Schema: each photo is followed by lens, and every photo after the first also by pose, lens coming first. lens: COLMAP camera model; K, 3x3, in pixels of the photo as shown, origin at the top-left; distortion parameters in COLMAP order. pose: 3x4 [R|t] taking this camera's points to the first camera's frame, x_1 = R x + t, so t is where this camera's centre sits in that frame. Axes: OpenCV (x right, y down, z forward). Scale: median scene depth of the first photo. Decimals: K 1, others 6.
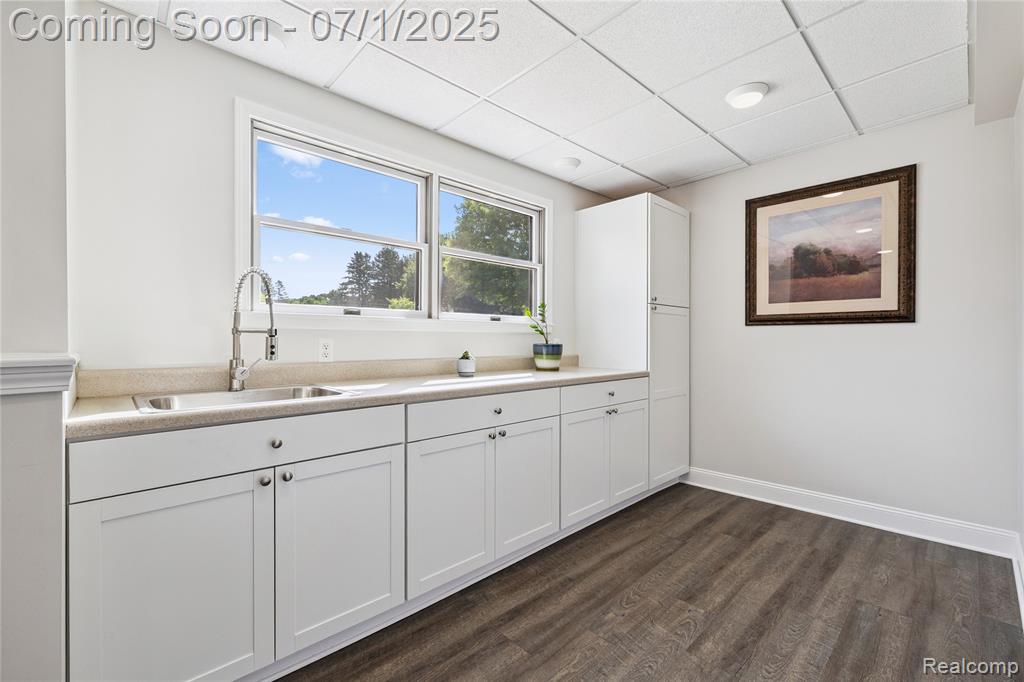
lens RADIAL K [[434.6, 0, 516.2], [0, 434.6, 339.4], [0, 0, 1]] dist [0.000324, 0.000357]
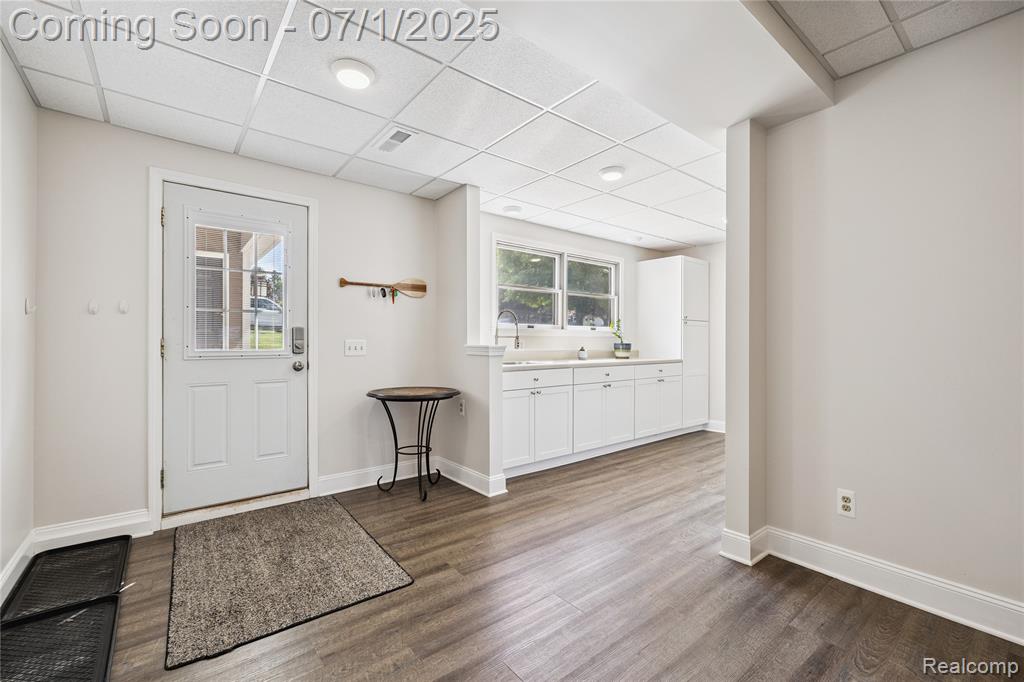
lens RADIAL K [[434.6, 0, 516.2], [0, 434.6, 339.4], [0, 0, 1]] dist [0.000324, 0.000357]
pose [[0.996685, 0.002691, -0.081316, -0.211697], [-0.002920, 0.999992, -0.002694, 0.001257], [0.081308, 0.002922, 0.996685, -0.772997]]
